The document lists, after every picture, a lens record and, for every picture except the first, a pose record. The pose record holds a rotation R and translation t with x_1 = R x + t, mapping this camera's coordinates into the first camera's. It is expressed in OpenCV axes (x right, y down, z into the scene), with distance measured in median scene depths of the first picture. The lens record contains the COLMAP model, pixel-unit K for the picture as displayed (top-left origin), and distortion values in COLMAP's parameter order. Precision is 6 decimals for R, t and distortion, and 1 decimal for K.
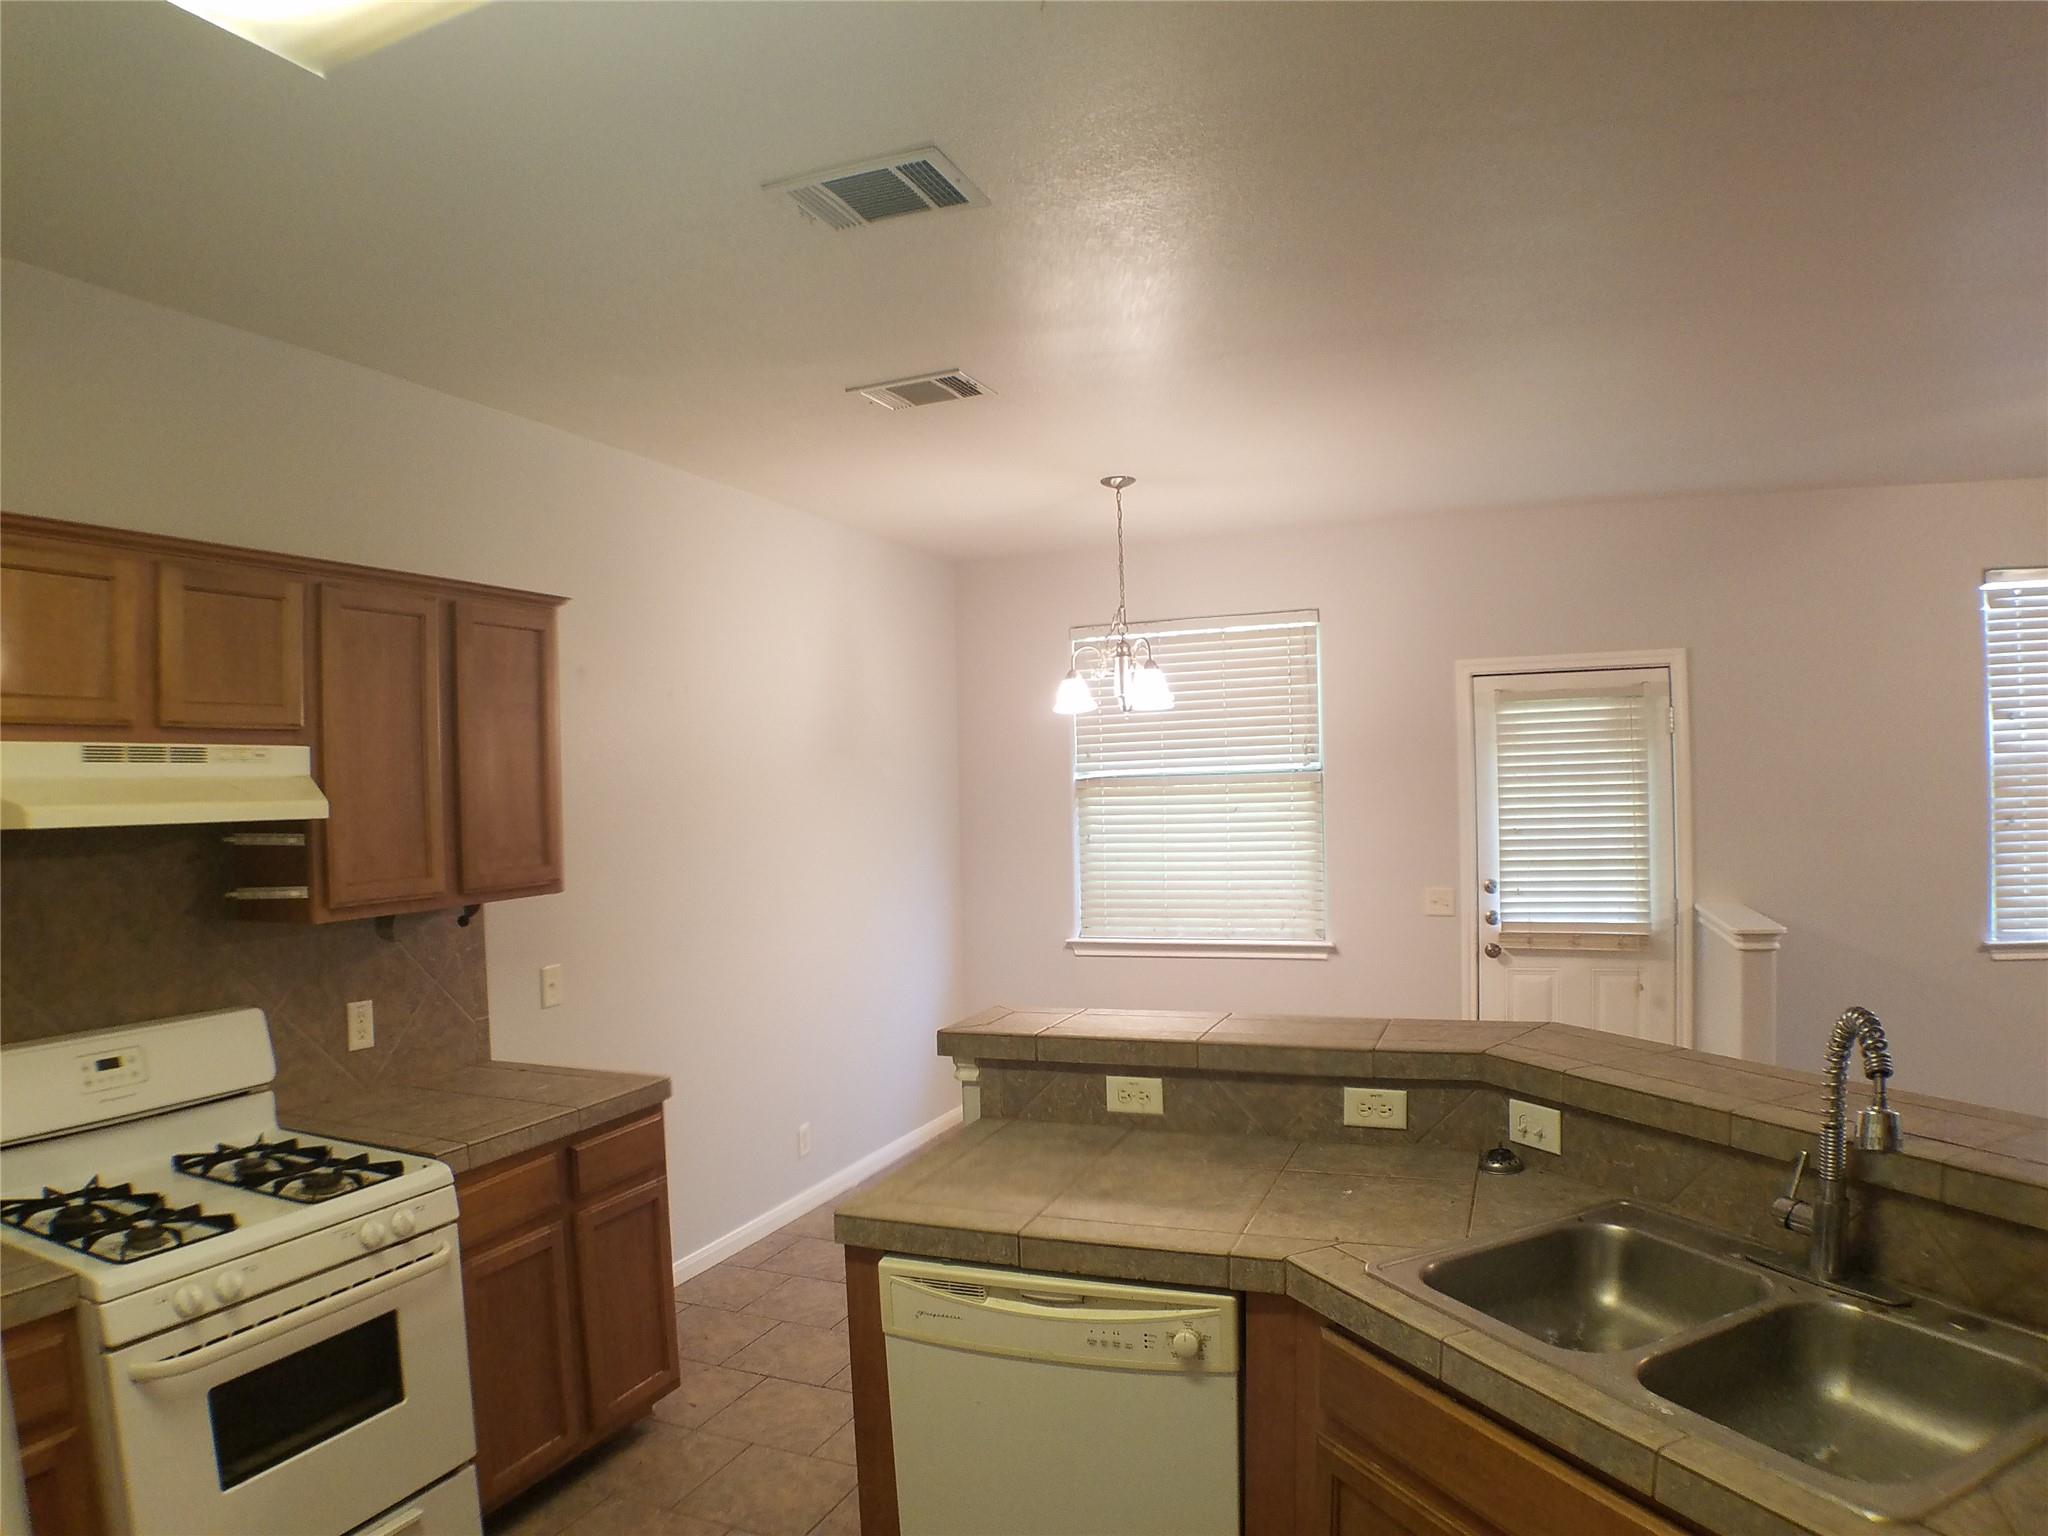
lens RADIAL K [[1271.8, 0, 1021.8], [0, 1271.8, 776.7], [0, 0, 1]] dist [-0.133456, 0.002030]
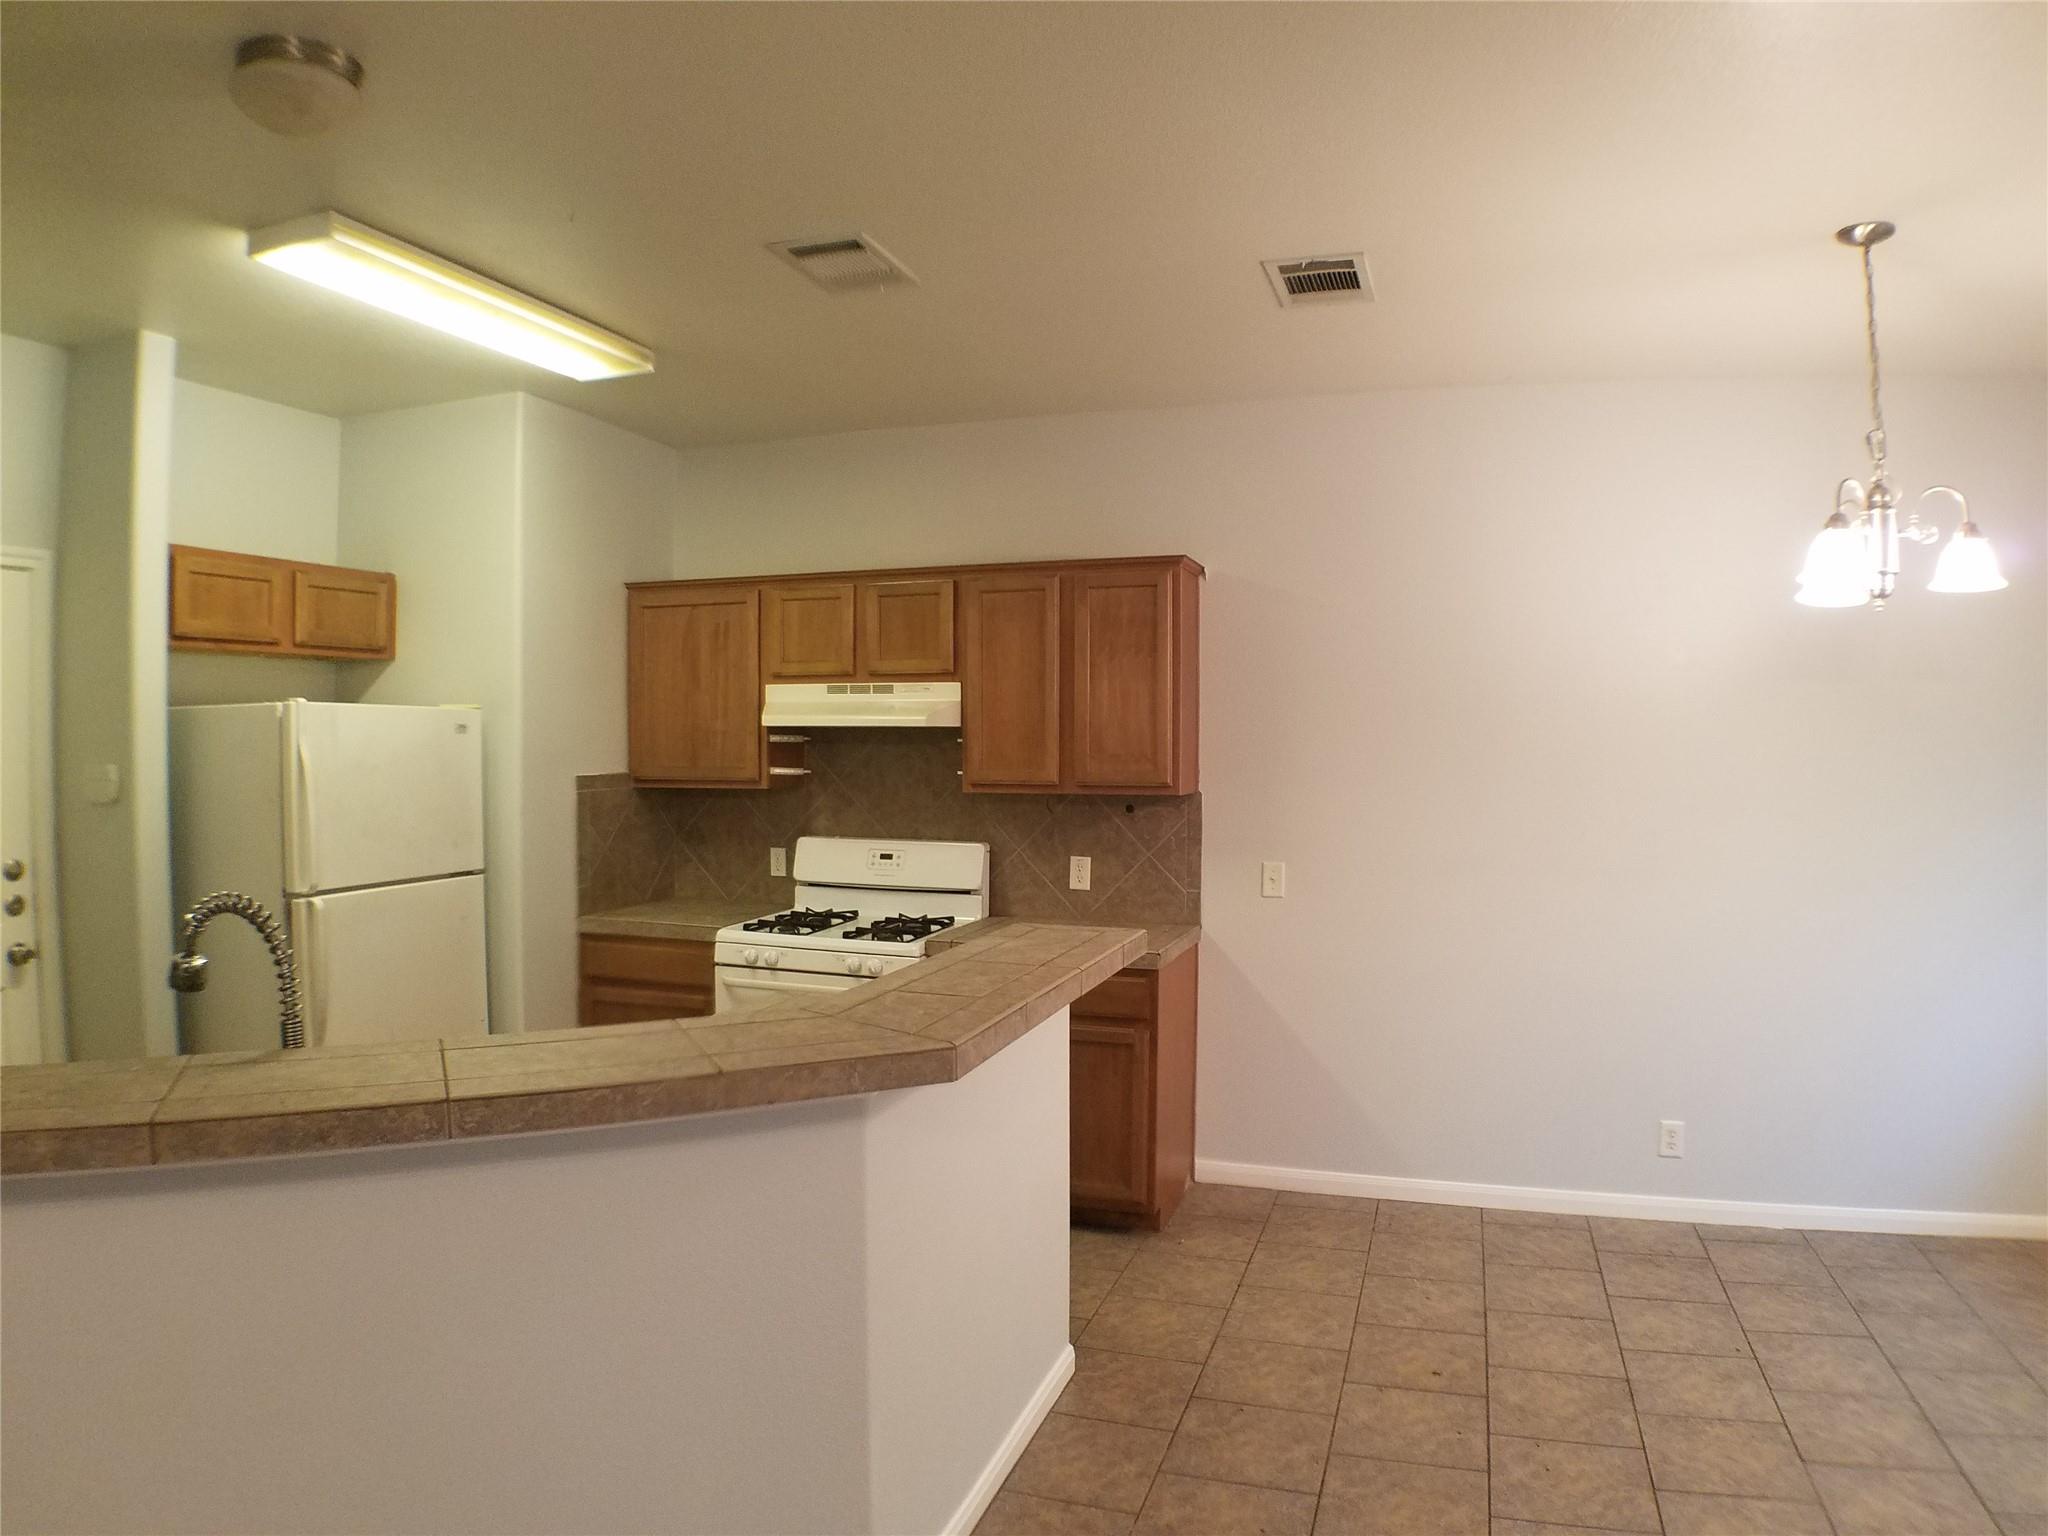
lens RADIAL K [[1290.1, 0, 1036.6], [0, 1290.1, 766.3], [0, 0, 1]] dist [-0.138021, 0.015540]
pose [[0.072519, 0.047539, -0.996233, 0.961156], [0.000085, 0.998863, 0.047671, 0.004335], [0.997367, -0.003542, 0.072433, 0.823336]]
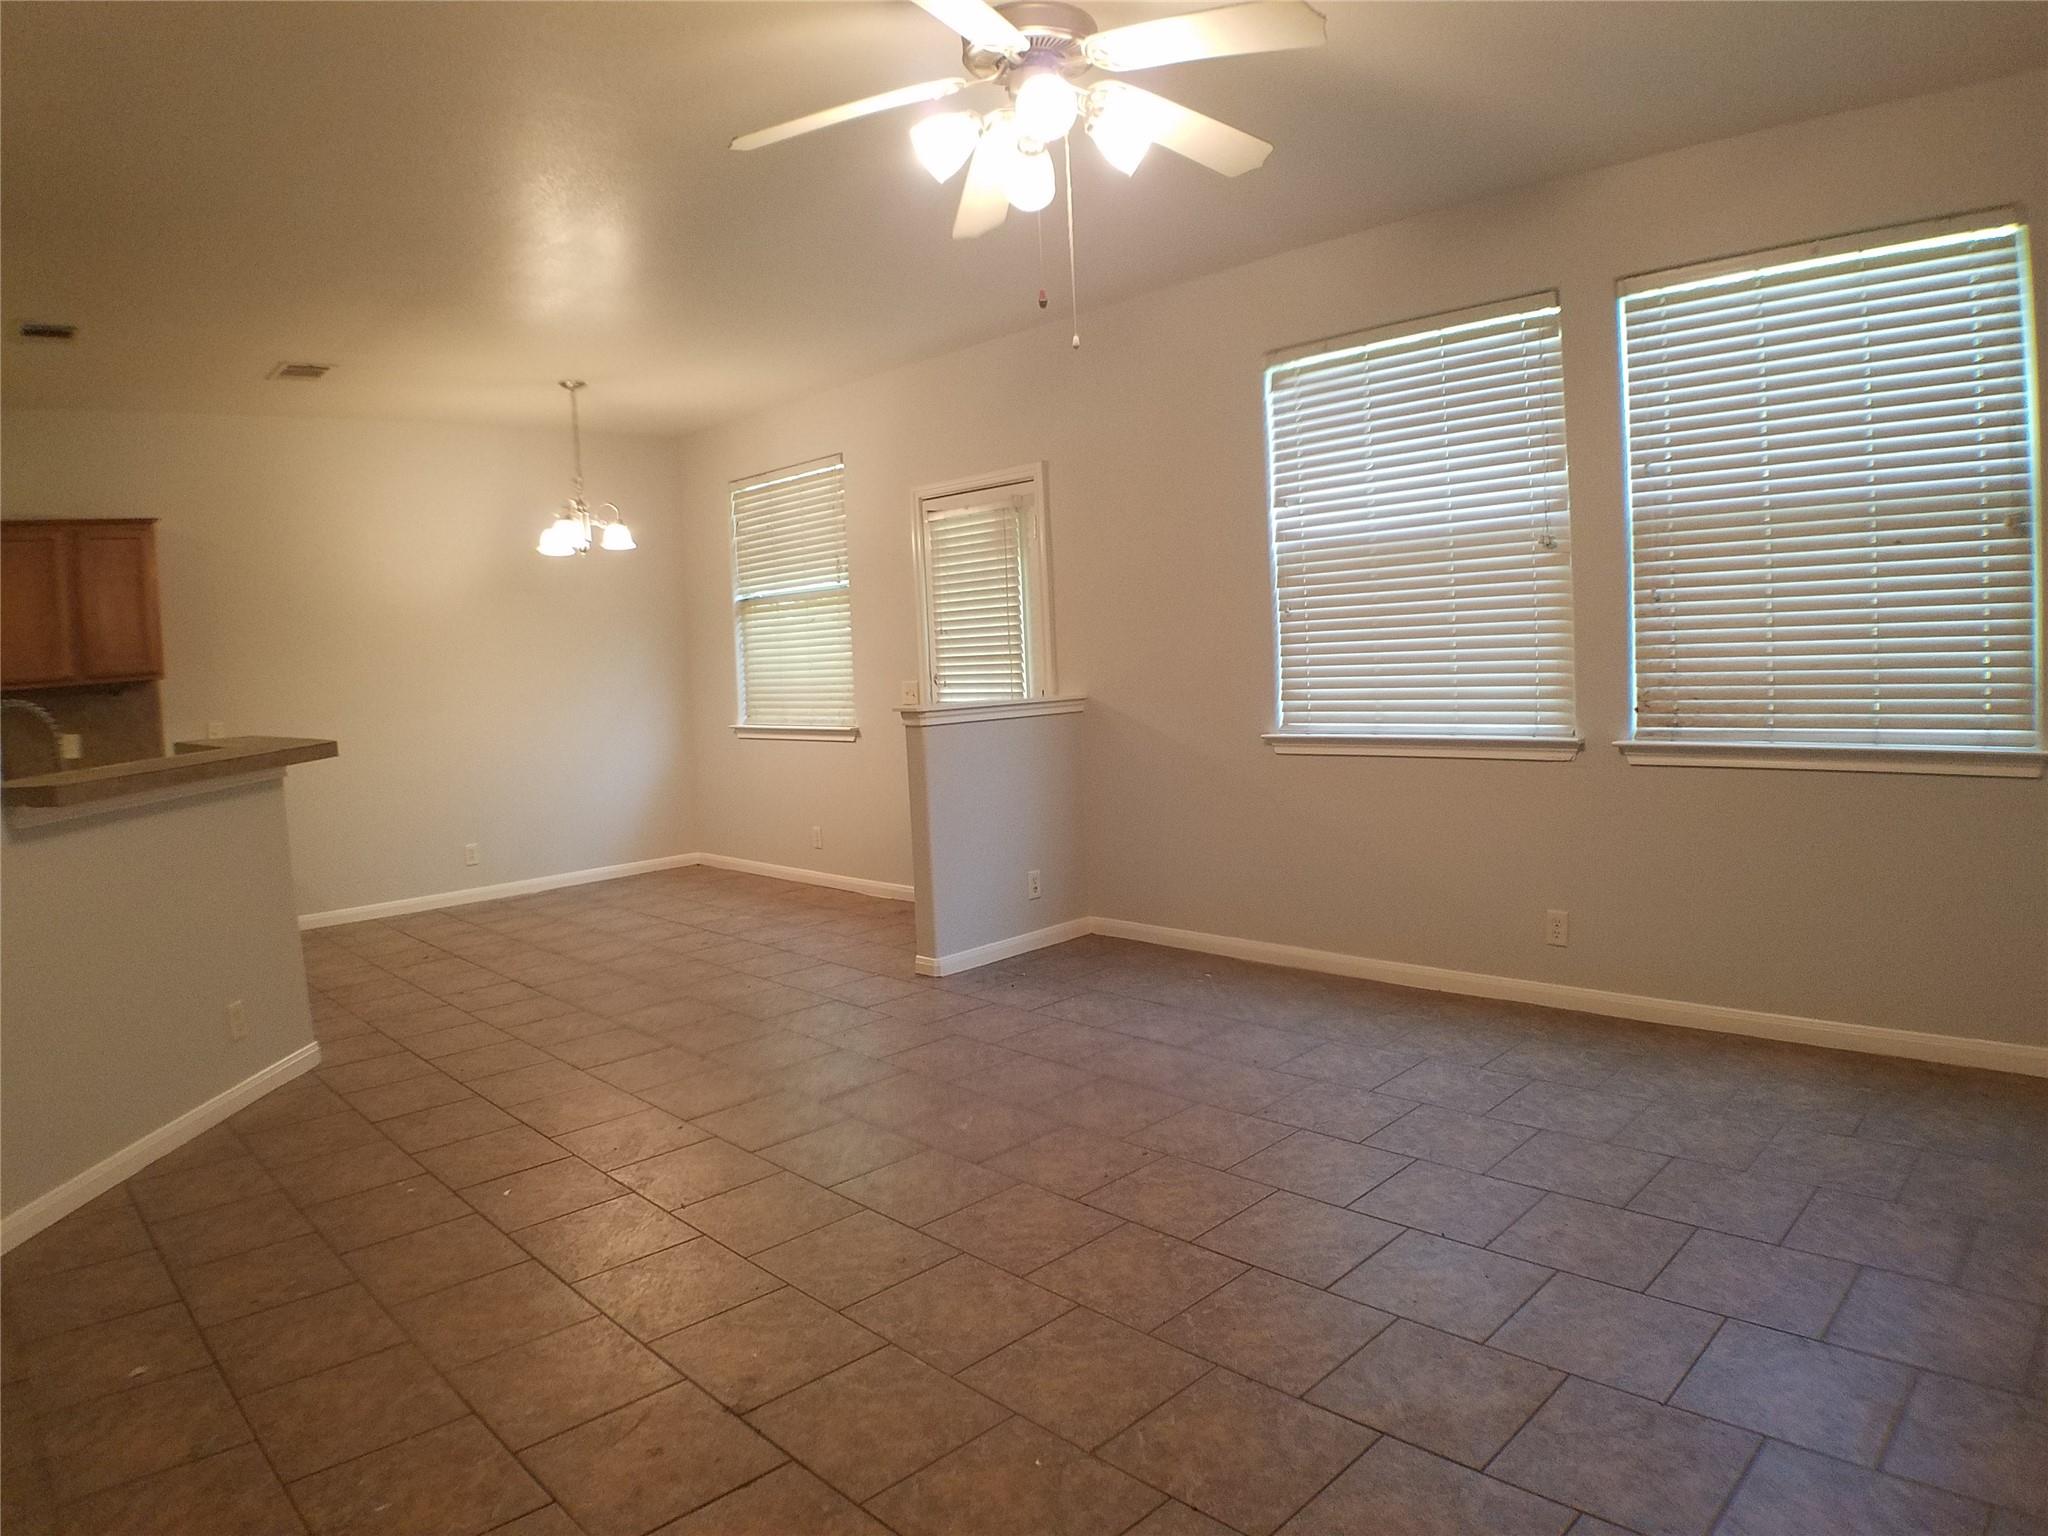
lens RADIAL K [[1290.1, 0, 1036.6], [0, 1290.1, 766.3], [0, 0, 1]] dist [-0.138021, 0.015540]
pose [[0.916158, 0.020511, -0.400292, 1.644831], [0.027791, 0.993036, 0.114487, 0.057315], [0.399852, -0.116013, 0.909208, -0.129056]]
